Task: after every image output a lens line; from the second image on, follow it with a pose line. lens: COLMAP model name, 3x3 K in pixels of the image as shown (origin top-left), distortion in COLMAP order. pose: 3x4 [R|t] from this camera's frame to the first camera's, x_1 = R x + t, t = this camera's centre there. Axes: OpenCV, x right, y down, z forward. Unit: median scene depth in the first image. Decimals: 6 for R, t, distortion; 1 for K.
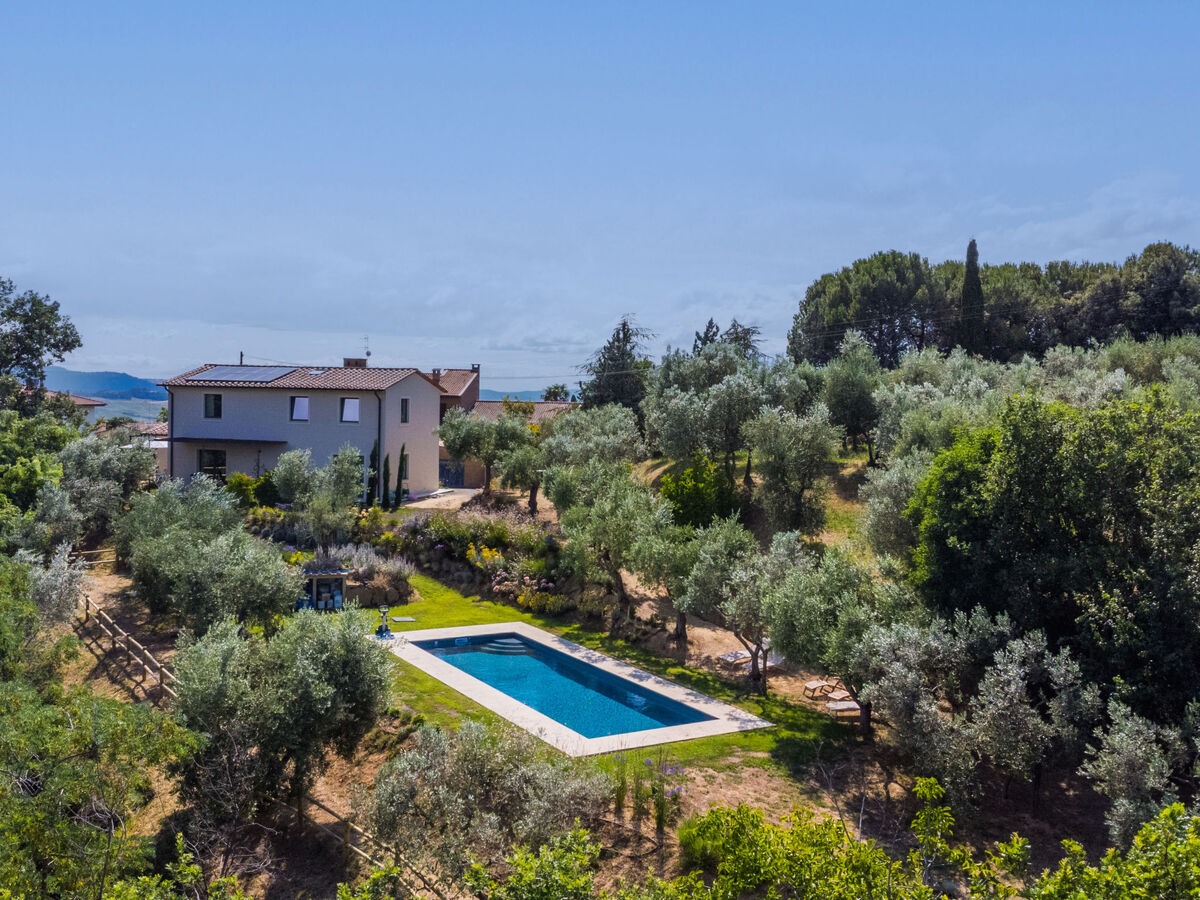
lens RADIAL K [[1154.8, 0, 596.9], [0, 1154.8, 431.2], [0, 0, 1]] dist [-0.012666, 0.107168]
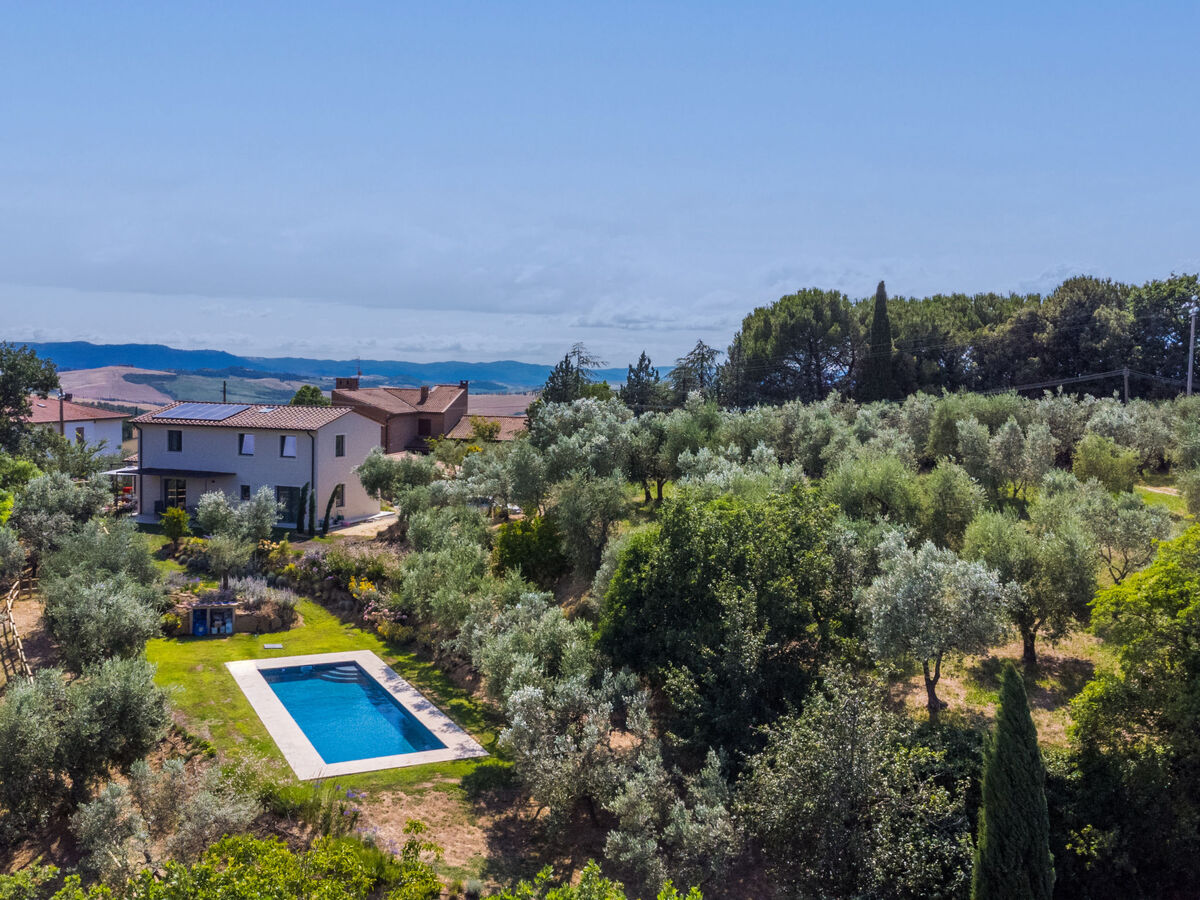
lens RADIAL K [[1154.8, 0, 596.9], [0, 1154.8, 431.2], [0, 0, 1]] dist [-0.012666, 0.107168]
pose [[0.997154, 0.004182, -0.075275, 0.214341], [-0.002724, 0.999807, 0.019459, -0.069589], [0.075341, -0.019199, 0.996973, -0.131176]]
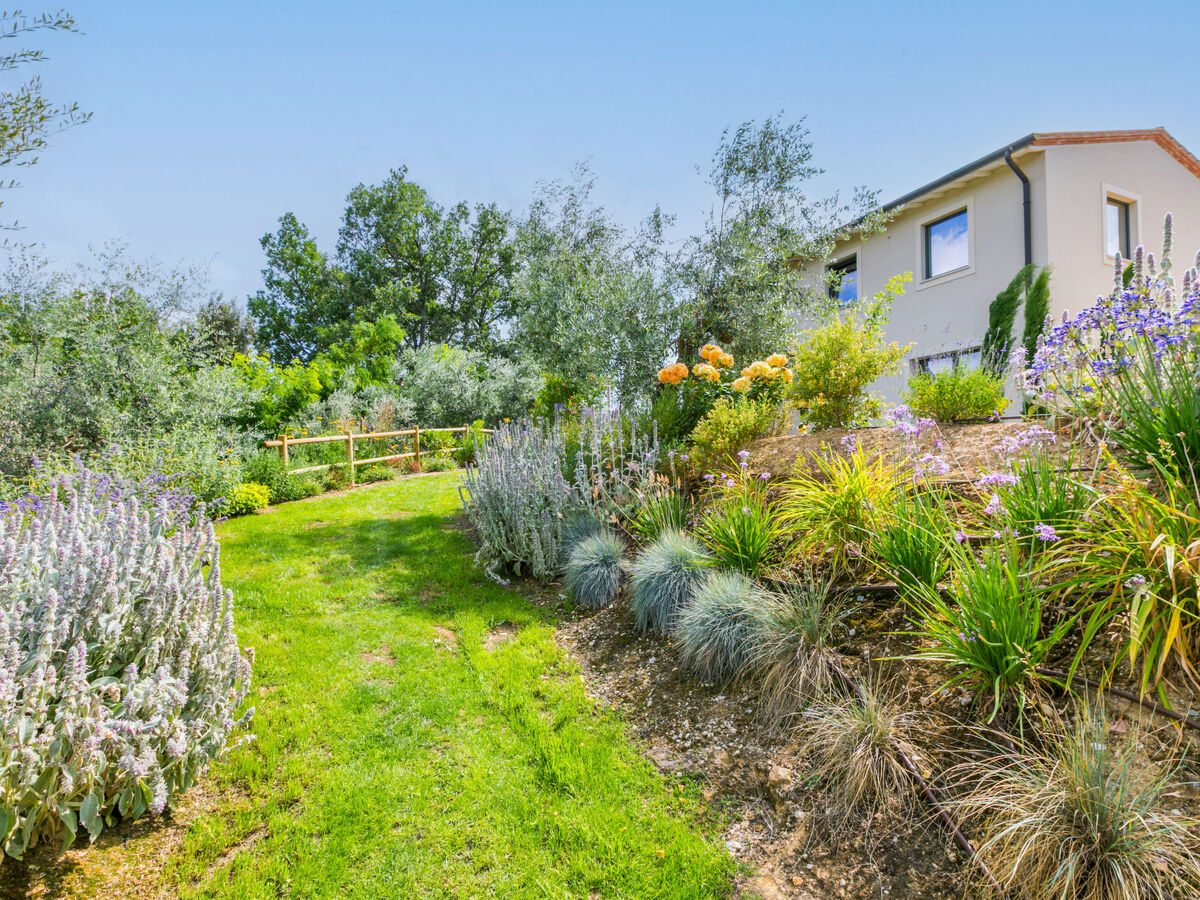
lens RADIAL K [[601.5, 0, 602.2], [0, 601.5, 458.2], [0, 0, 1]] dist [0.003751, 0.000411]
pose [[0.622930, -0.042145, -0.781142, -0.154135], [-0.017146, 0.997572, -0.067496, 0.092979], [0.782090, 0.055439, 0.620695, 0.957750]]
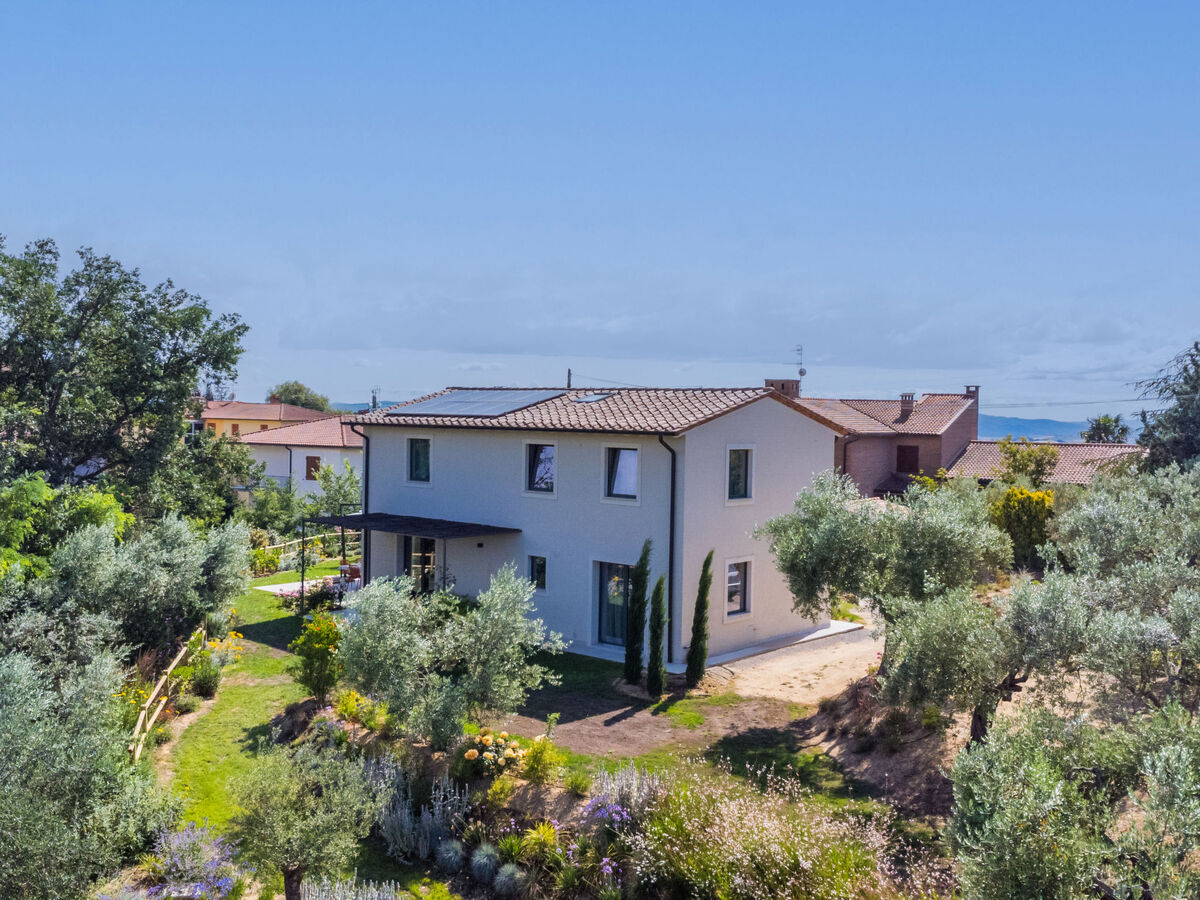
lens RADIAL K [[1154.8, 0, 596.9], [0, 1154.8, 431.2], [0, 0, 1]] dist [-0.012666, 0.107168]
pose [[0.893615, 0.001090, -0.448833, -0.000197], [-0.012794, 0.999653, -0.023044, -0.030400], [0.448652, 0.026334, 0.893319, 0.681001]]
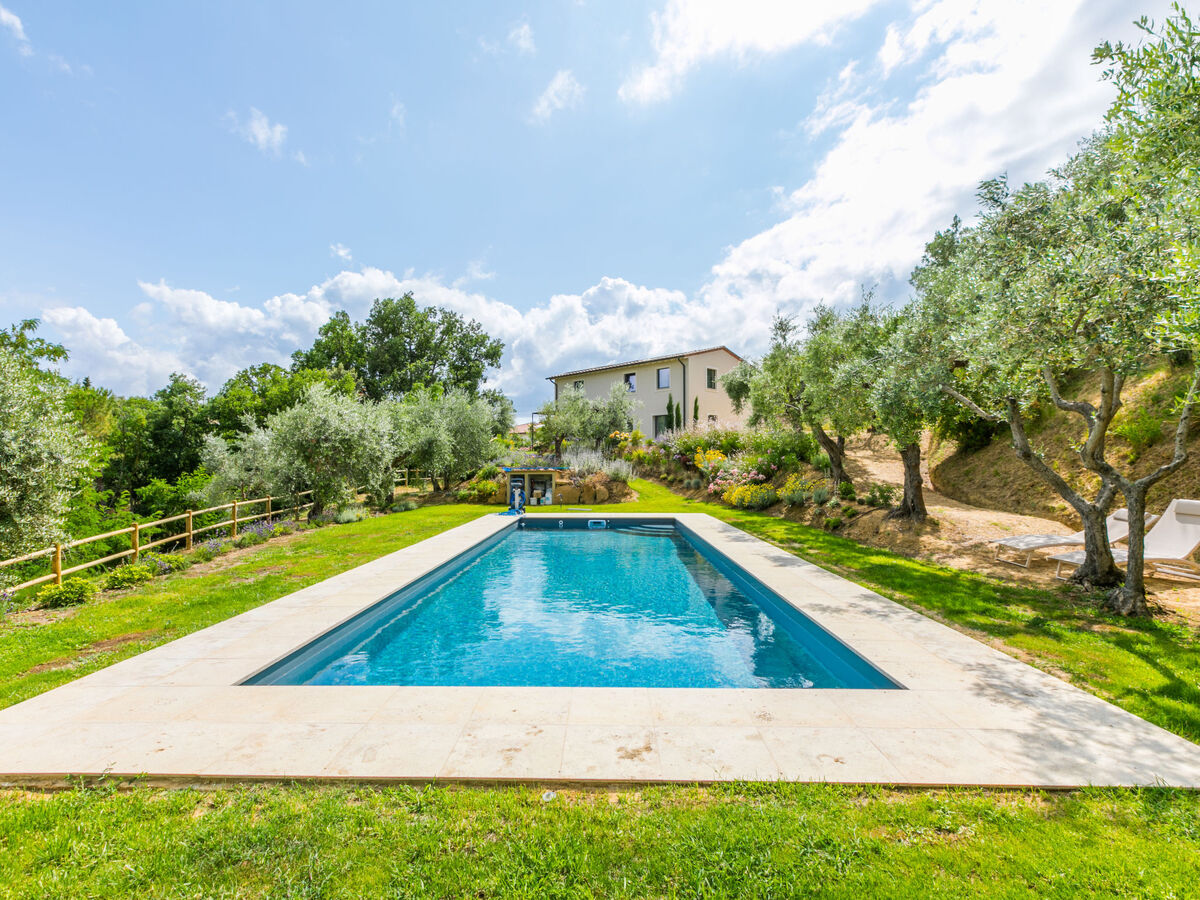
lens RADIAL K [[601.5, 0, 602.2], [0, 601.5, 458.2], [0, 0, 1]] dist [0.003751, 0.000411]
pose [[0.857599, -0.030167, -0.513433, 0.070333], [0.002529, 0.998514, -0.054445, 0.126573], [0.514312, 0.045393, 0.856401, 0.521827]]
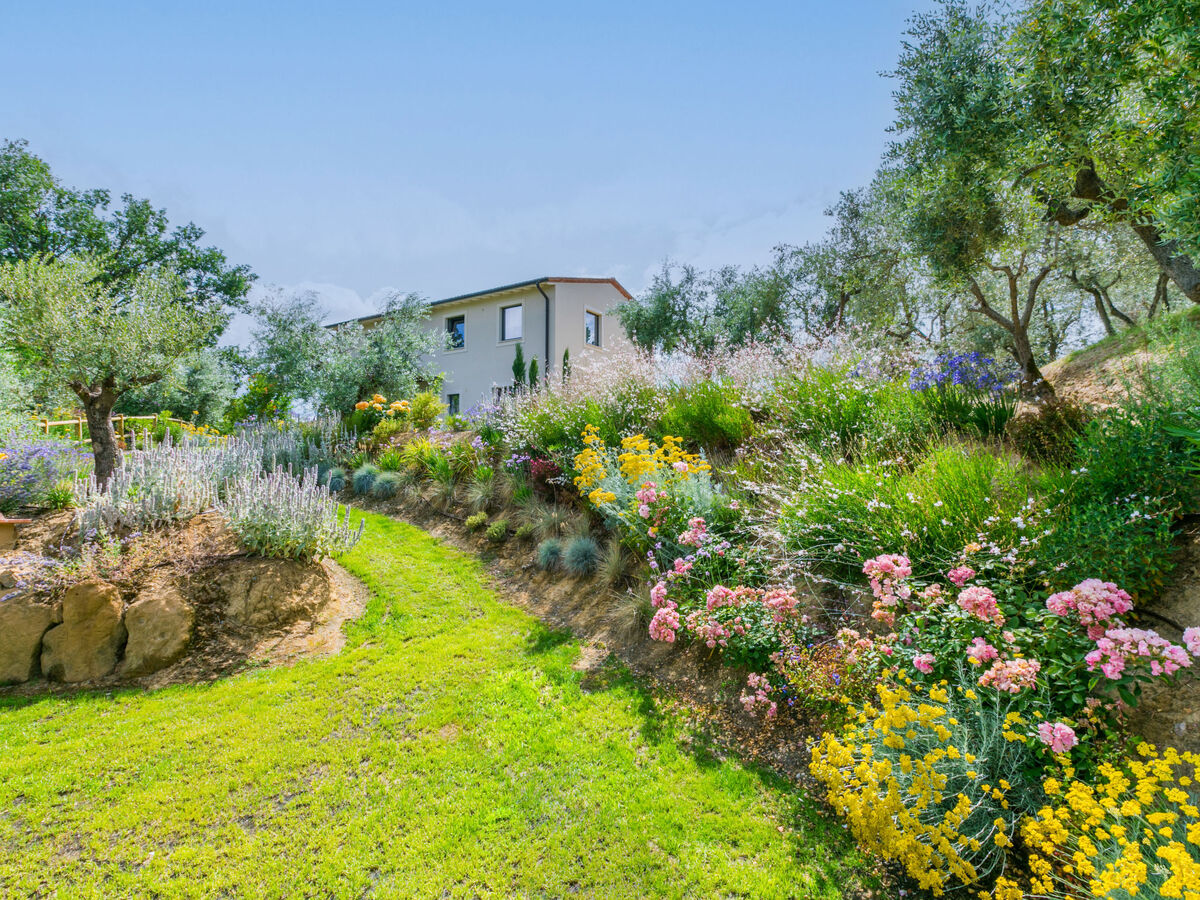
lens RADIAL K [[595.8, 0, 596.2], [0, 595.8, 450.8], [0, 0, 1]] dist [0.000475, 0.000130]
pose [[0.946954, -0.030347, -0.319934, -0.061921], [0.008315, 0.997512, -0.070007, 0.107289], [0.321263, 0.063633, 0.944850, 0.837430]]
